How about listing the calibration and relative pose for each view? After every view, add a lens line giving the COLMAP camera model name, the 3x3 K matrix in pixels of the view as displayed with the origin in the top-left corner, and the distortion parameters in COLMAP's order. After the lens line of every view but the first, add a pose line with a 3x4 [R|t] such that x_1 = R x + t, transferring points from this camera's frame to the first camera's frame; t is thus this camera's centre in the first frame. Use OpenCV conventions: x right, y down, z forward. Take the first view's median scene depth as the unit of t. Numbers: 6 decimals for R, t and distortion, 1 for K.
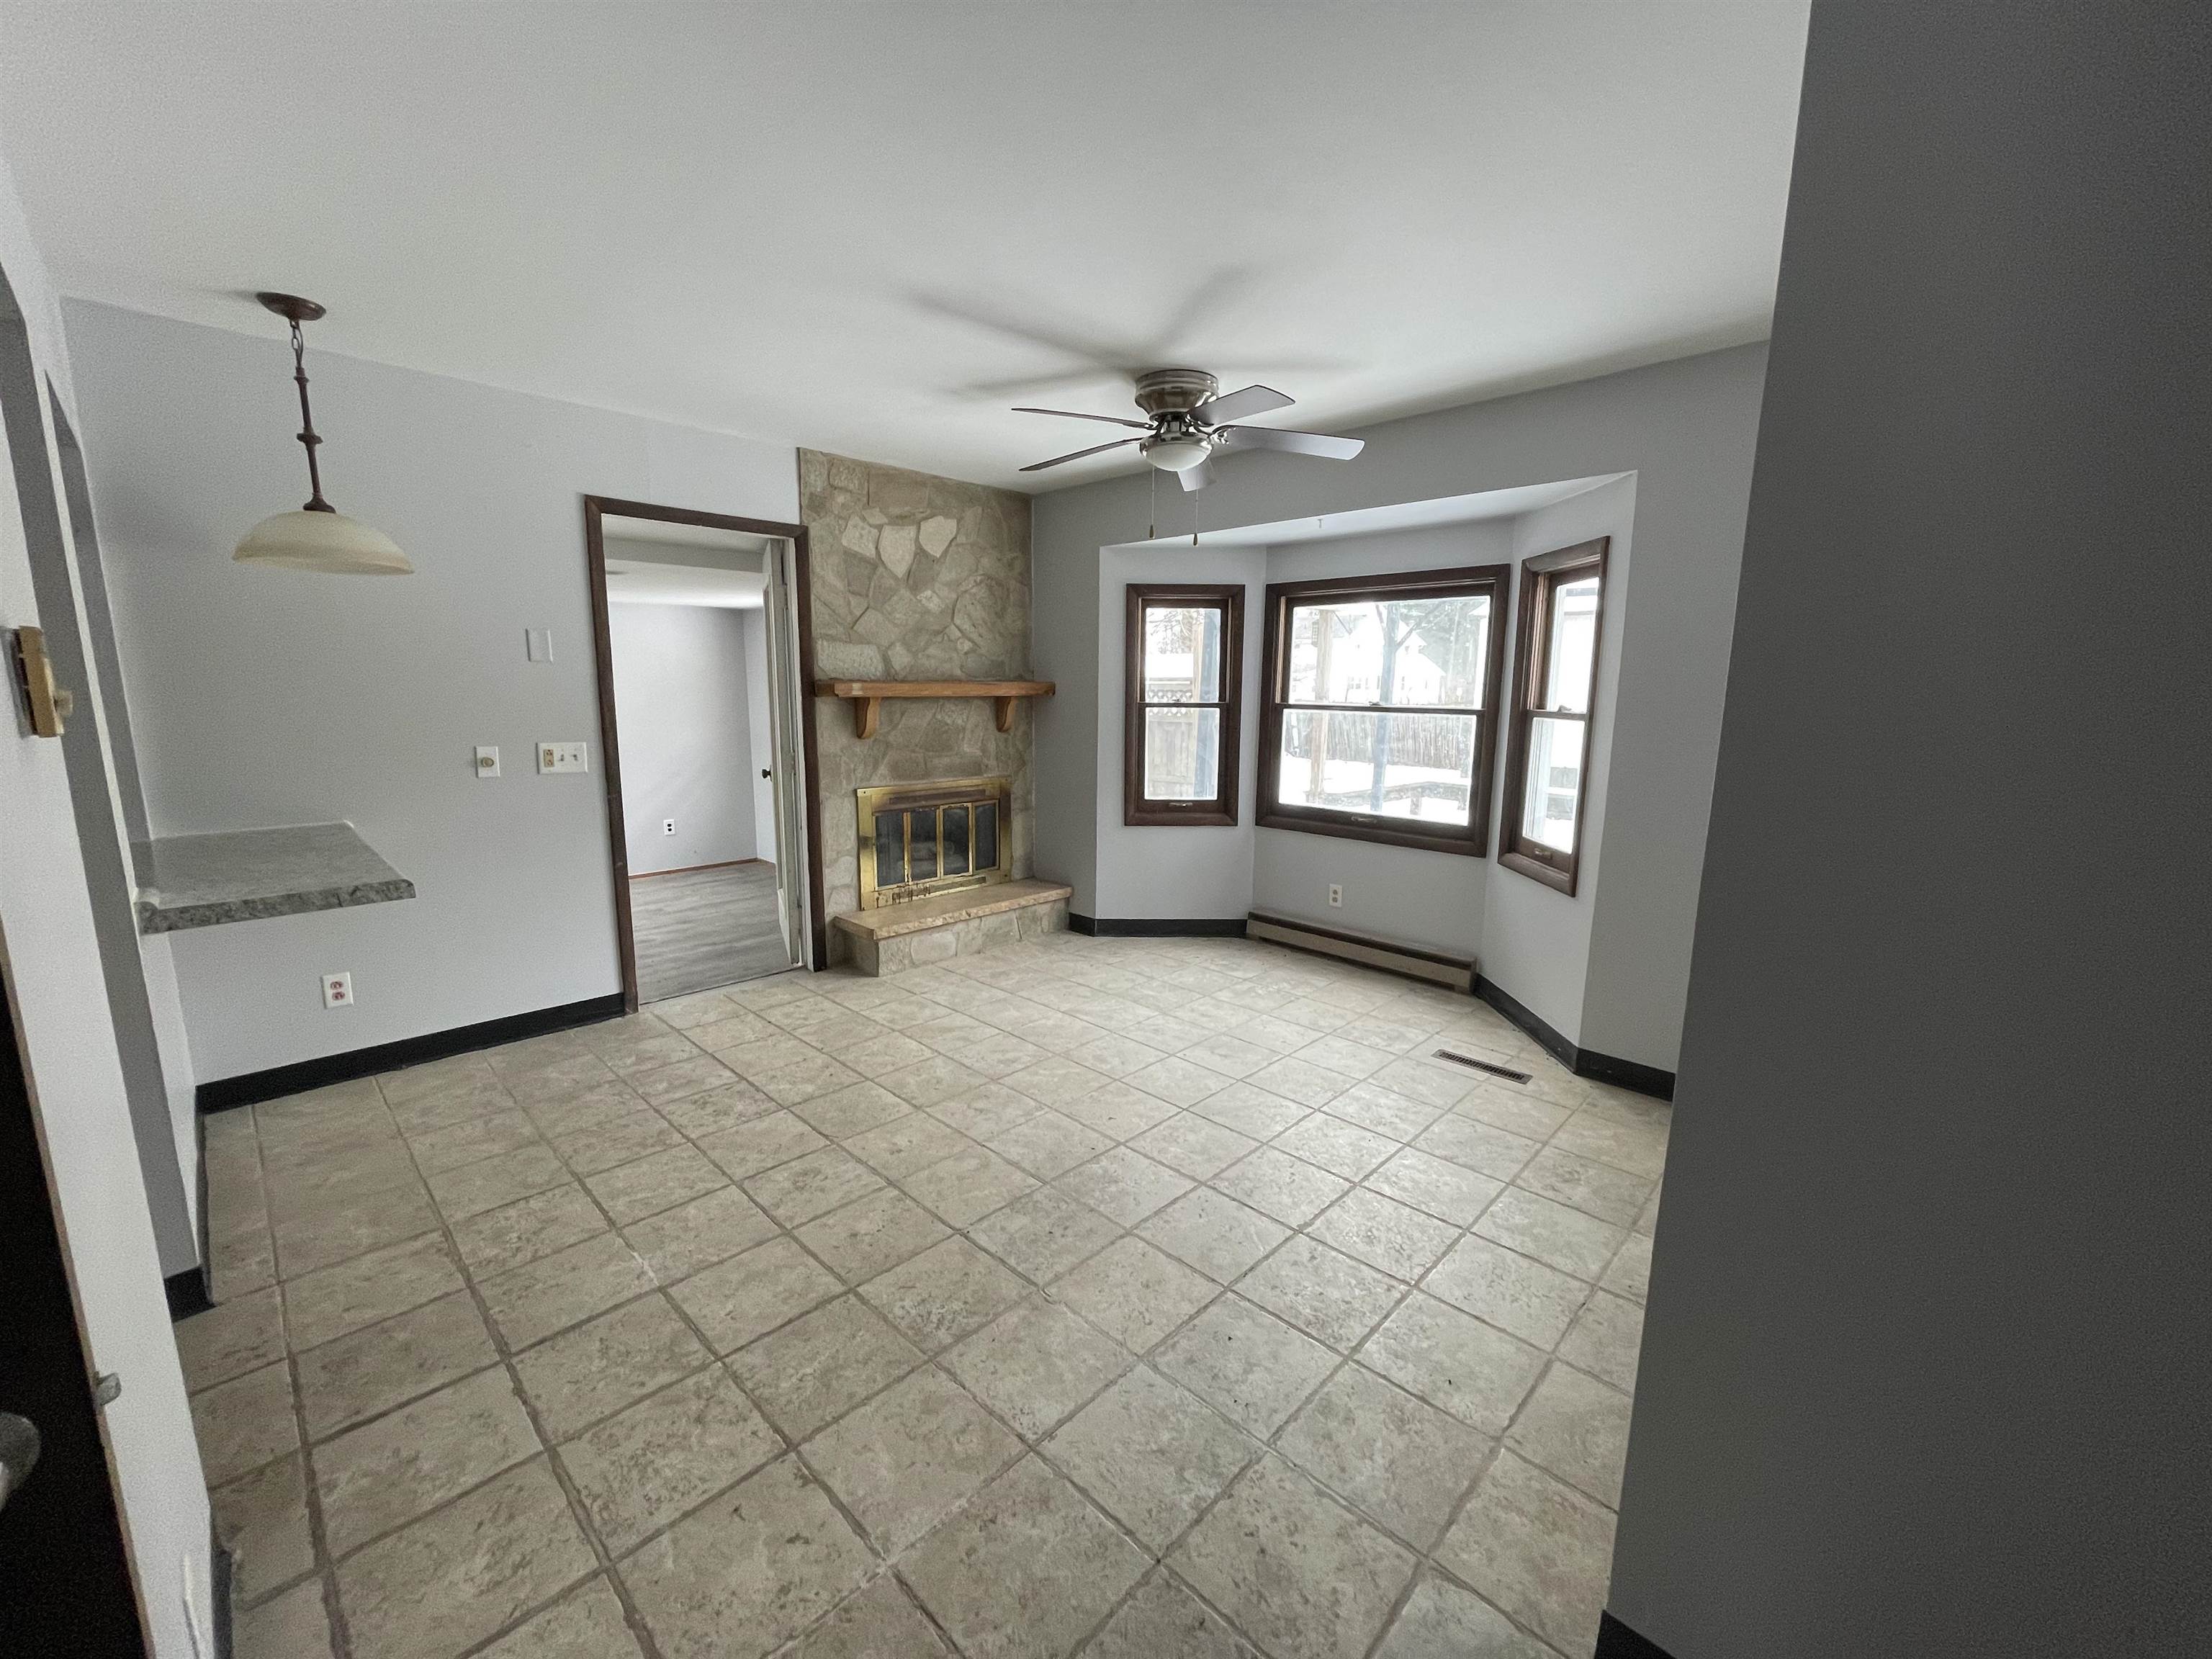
lens RADIAL K [[896.7, 0, 1109.1], [0, 896.7, 837.7], [0, 0, 1]] dist [-0.003363, 0.001023]
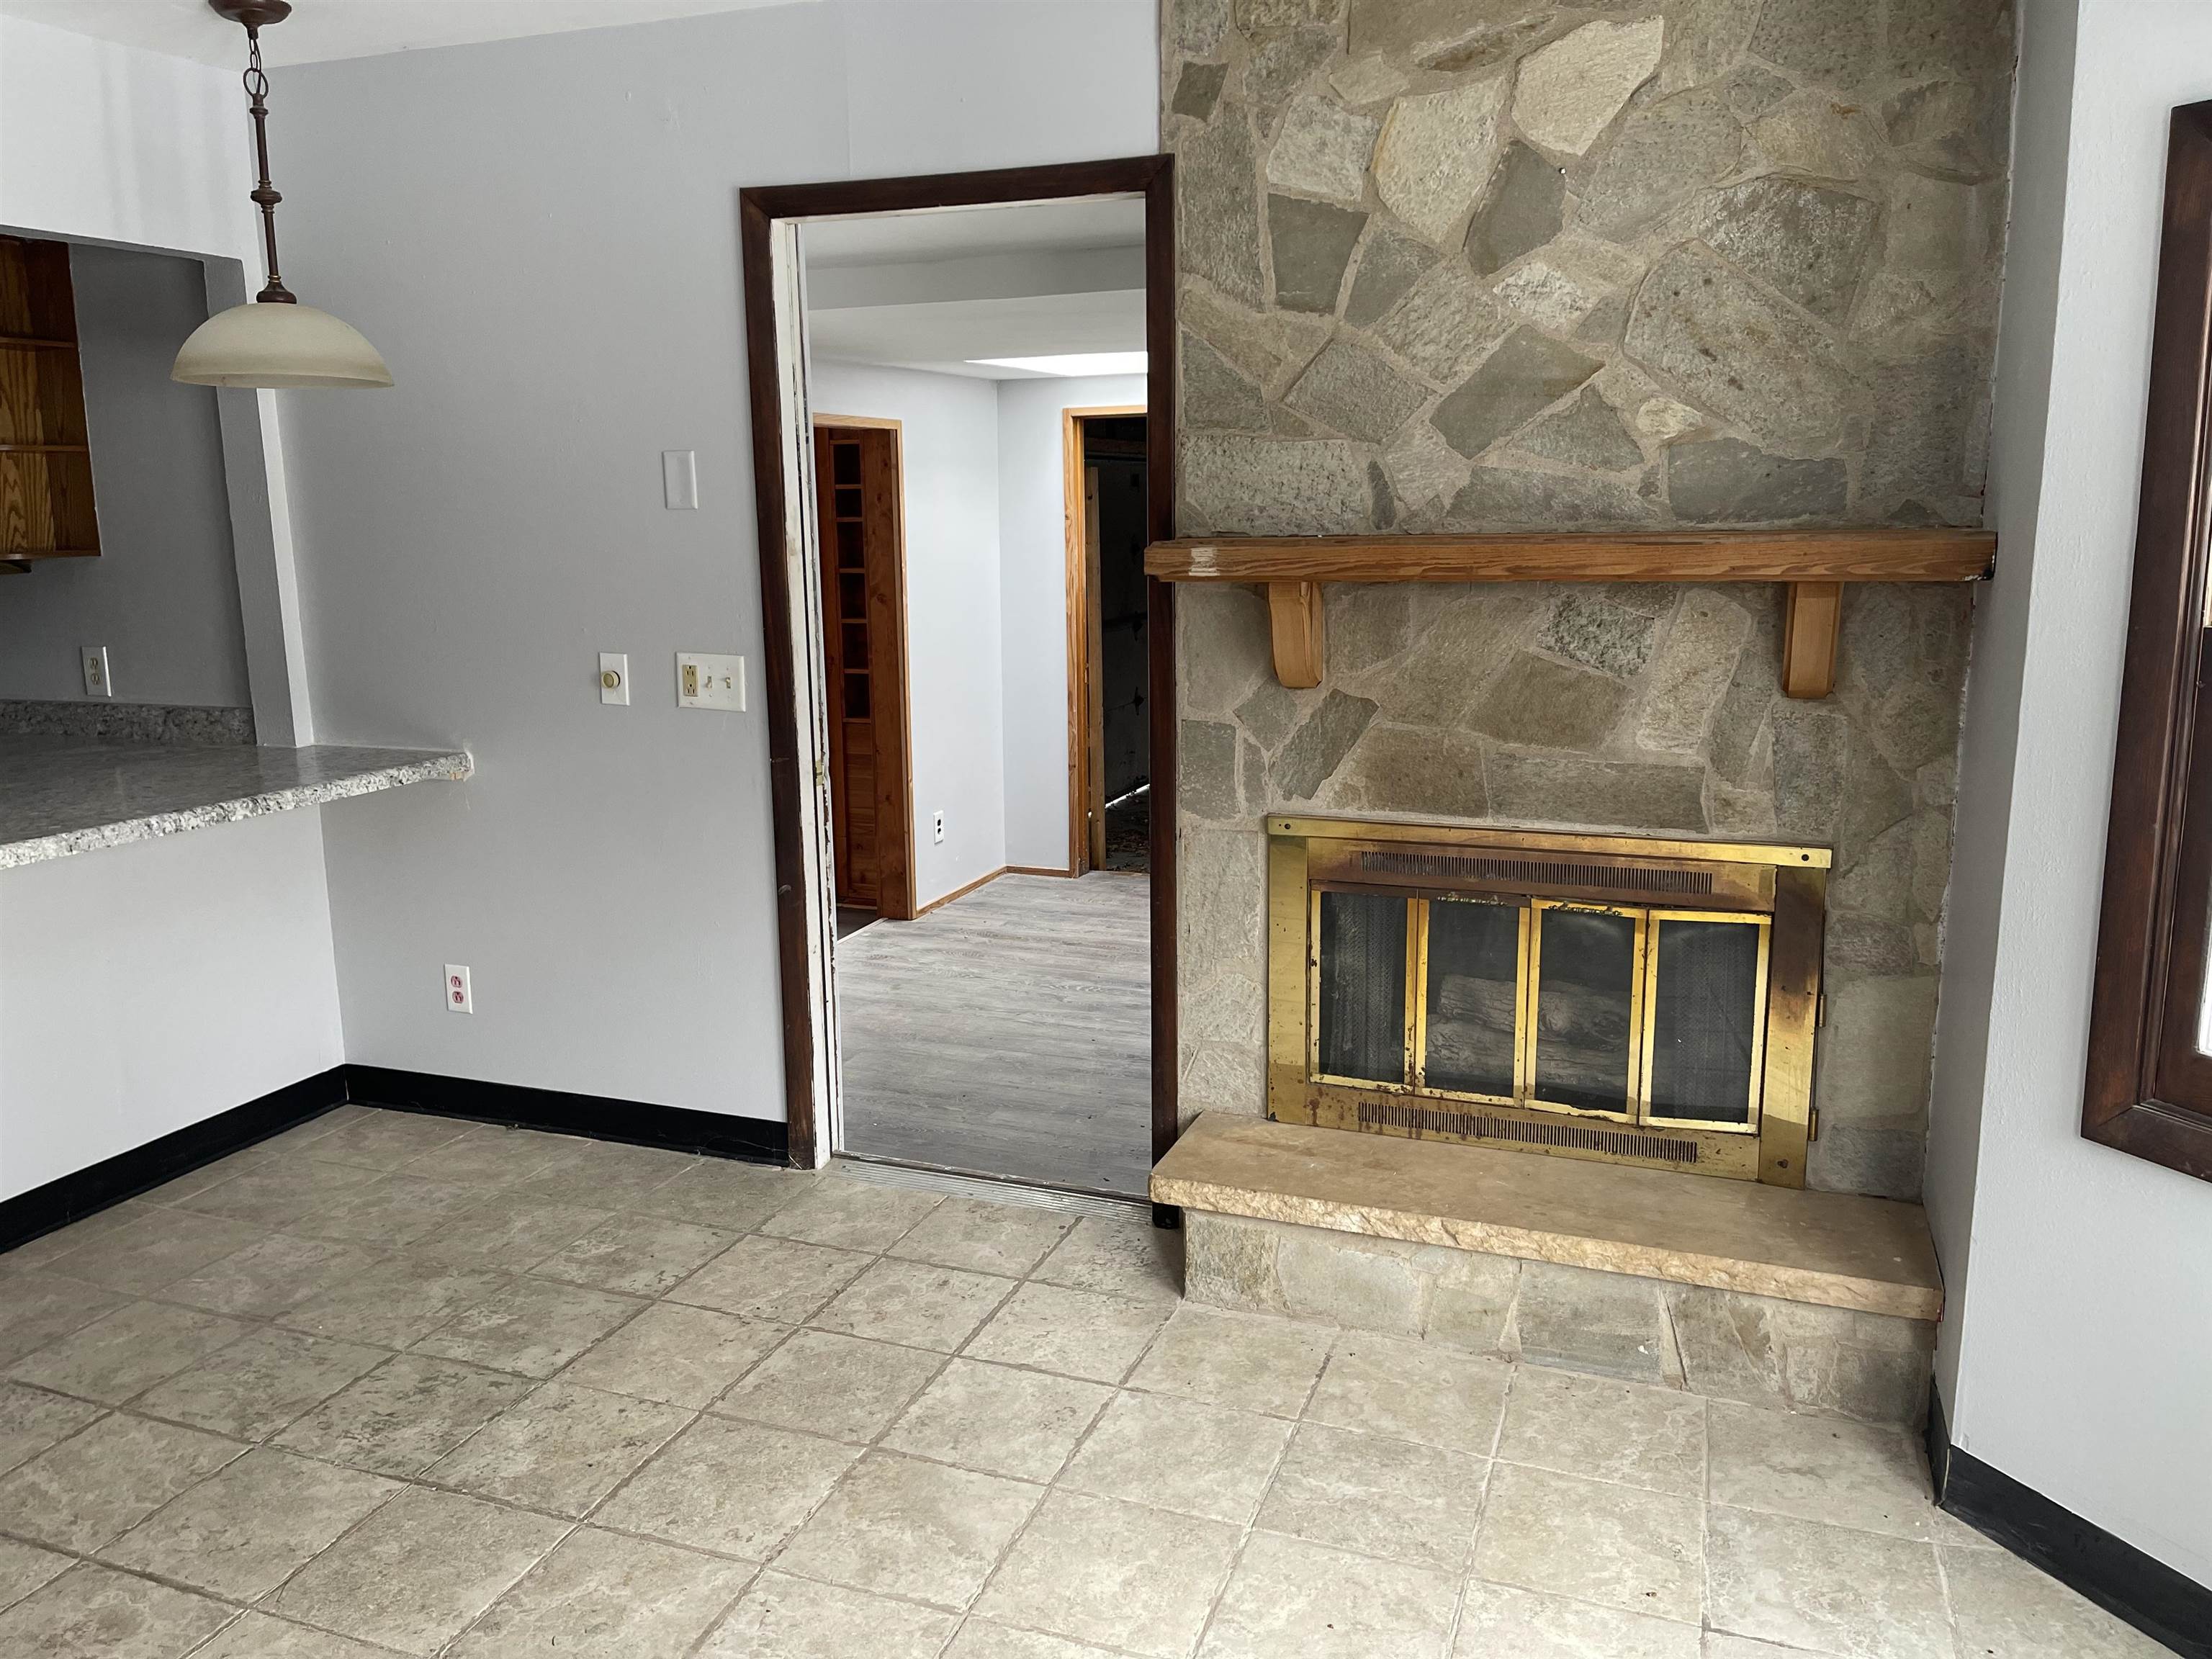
lens RADIAL K [[1670.8, 0, 1092.5], [0, 1670.8, 806.9], [0, 0, 1]] dist [0.047613, -0.049562]
pose [[0.390316, 0.152987, -0.907881, 0.417338], [-0.139807, 0.984511, 0.105794, -0.148071], [0.910004, 0.085635, 0.405659, 0.761421]]
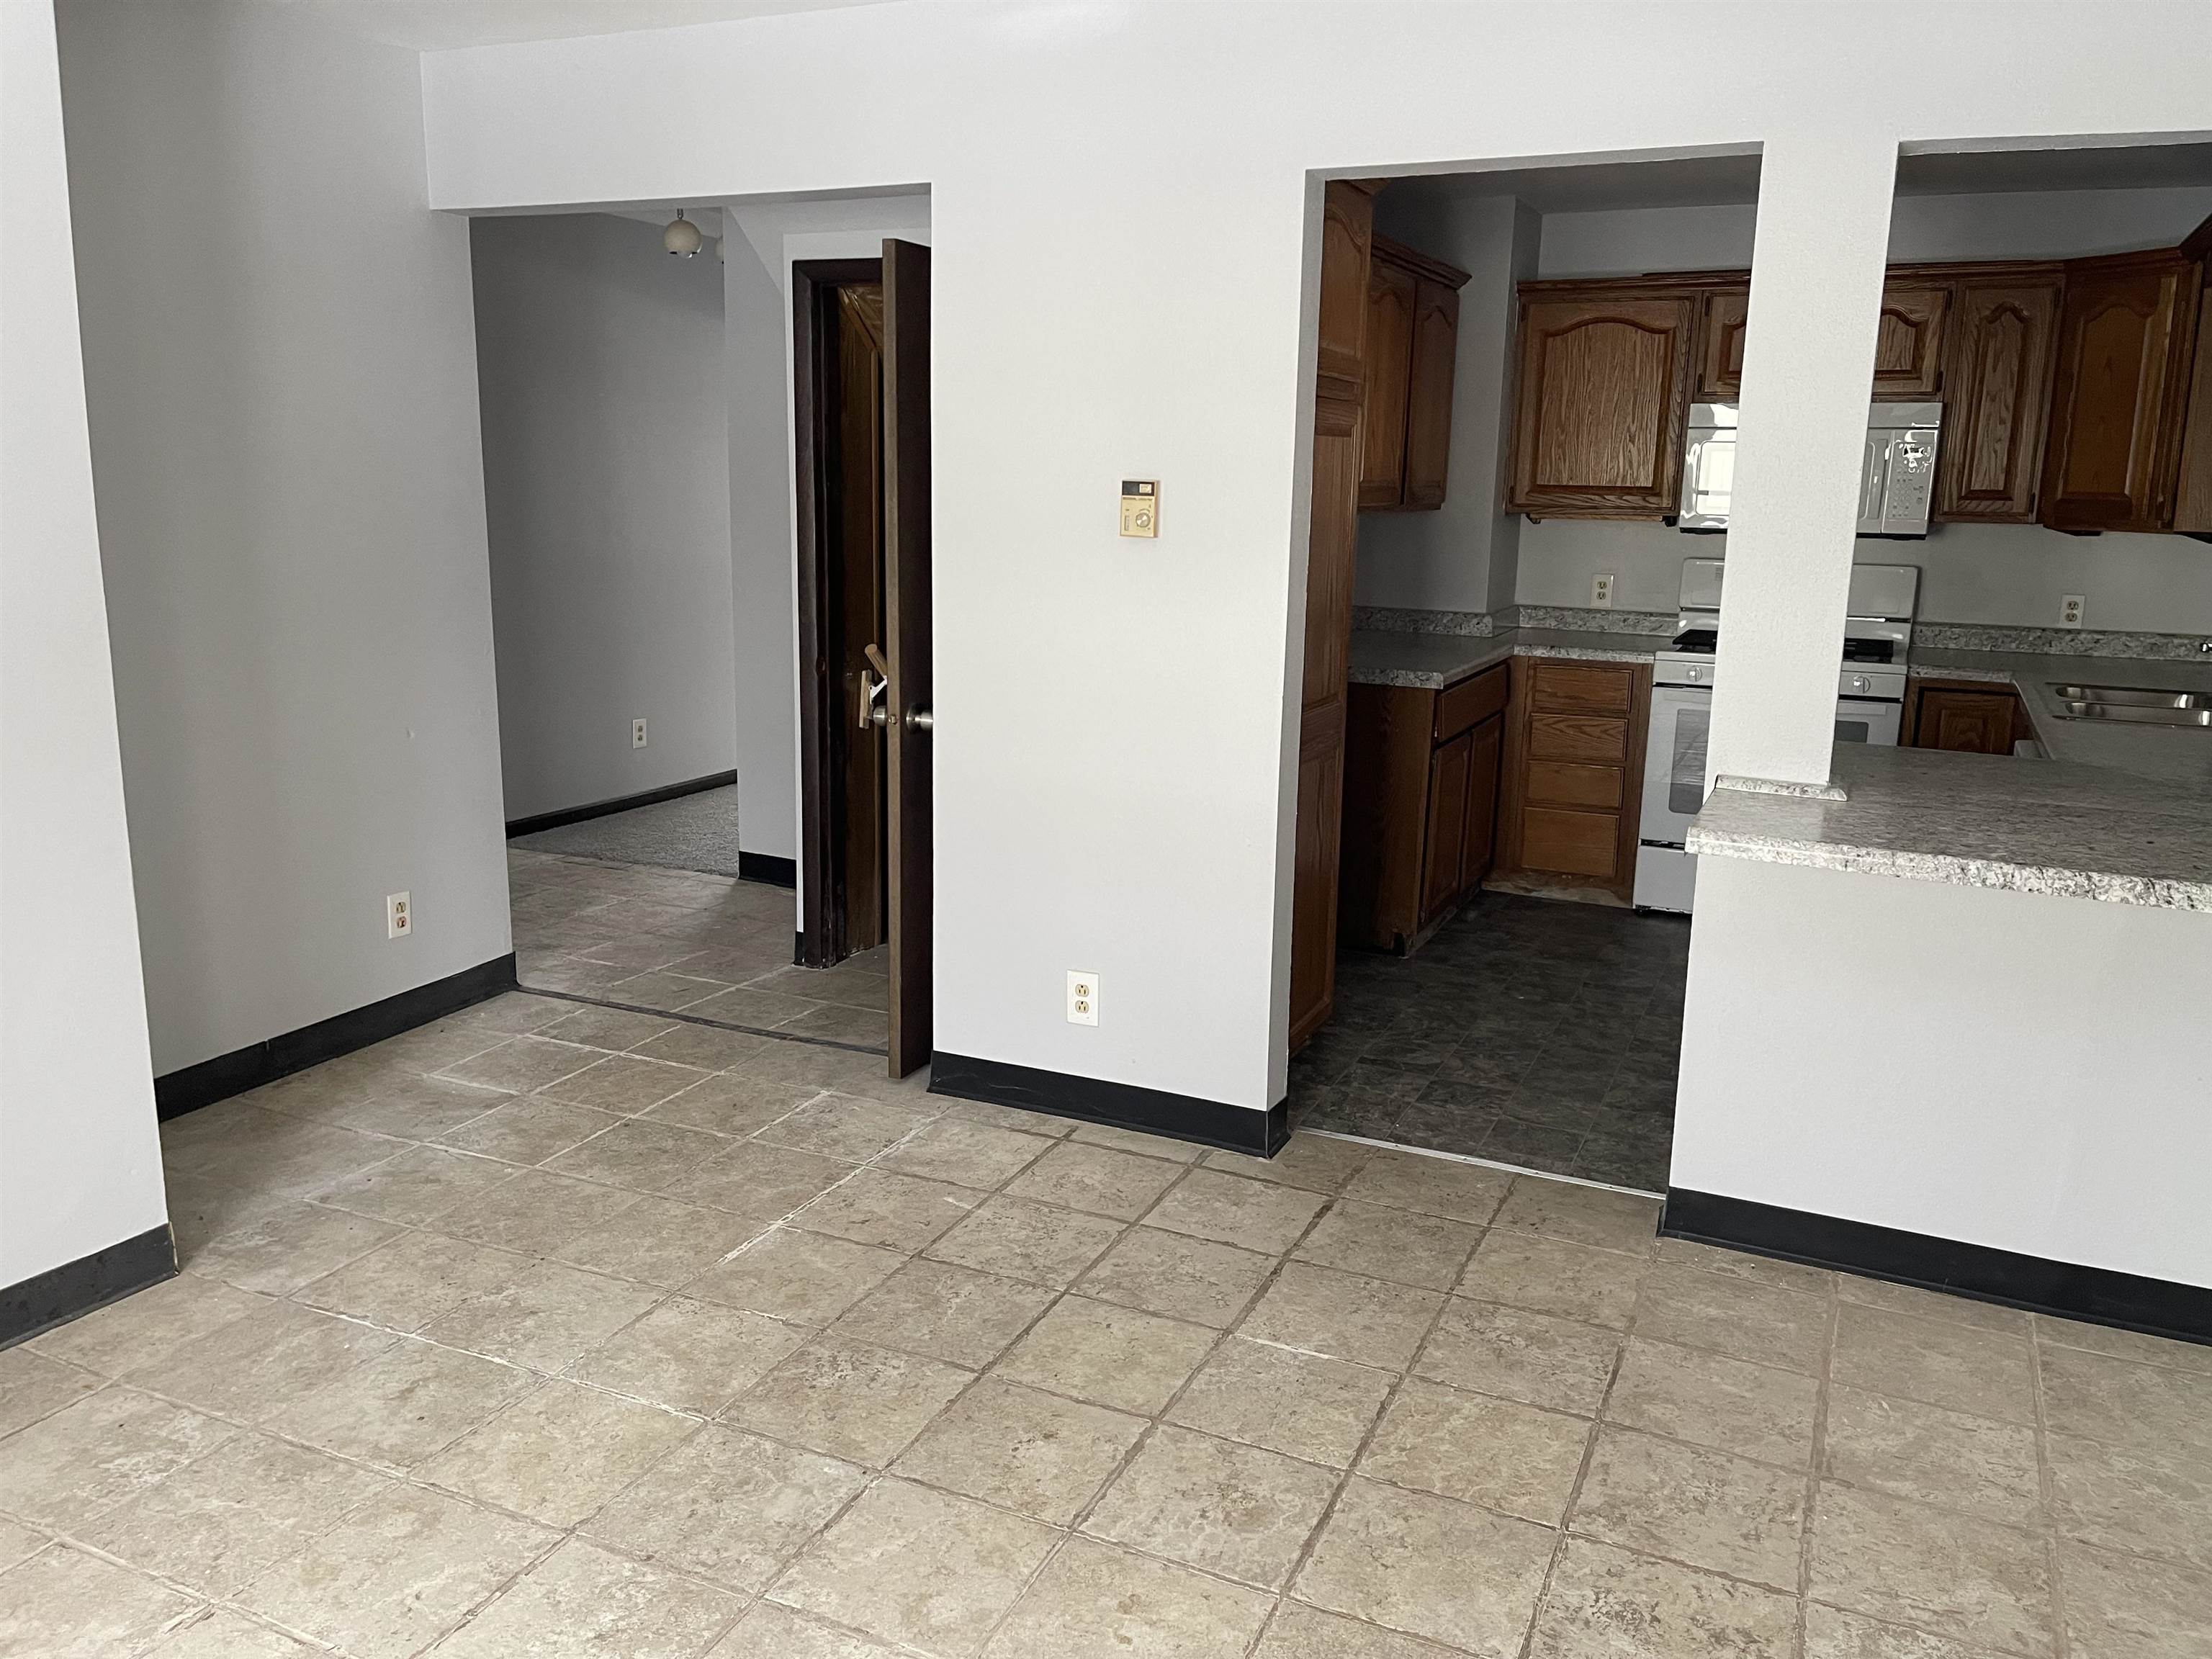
lens RADIAL K [[1670.8, 0, 1095.0], [0, 1670.8, 819.4], [0, 0, 1]] dist [0.047613, -0.049562]
pose [[-0.948618, 0.037456, -0.314198, 0.016324], [-0.081059, 0.931069, 0.355725, -0.220482], [0.305864, 0.362916, -0.880193, 1.173405]]
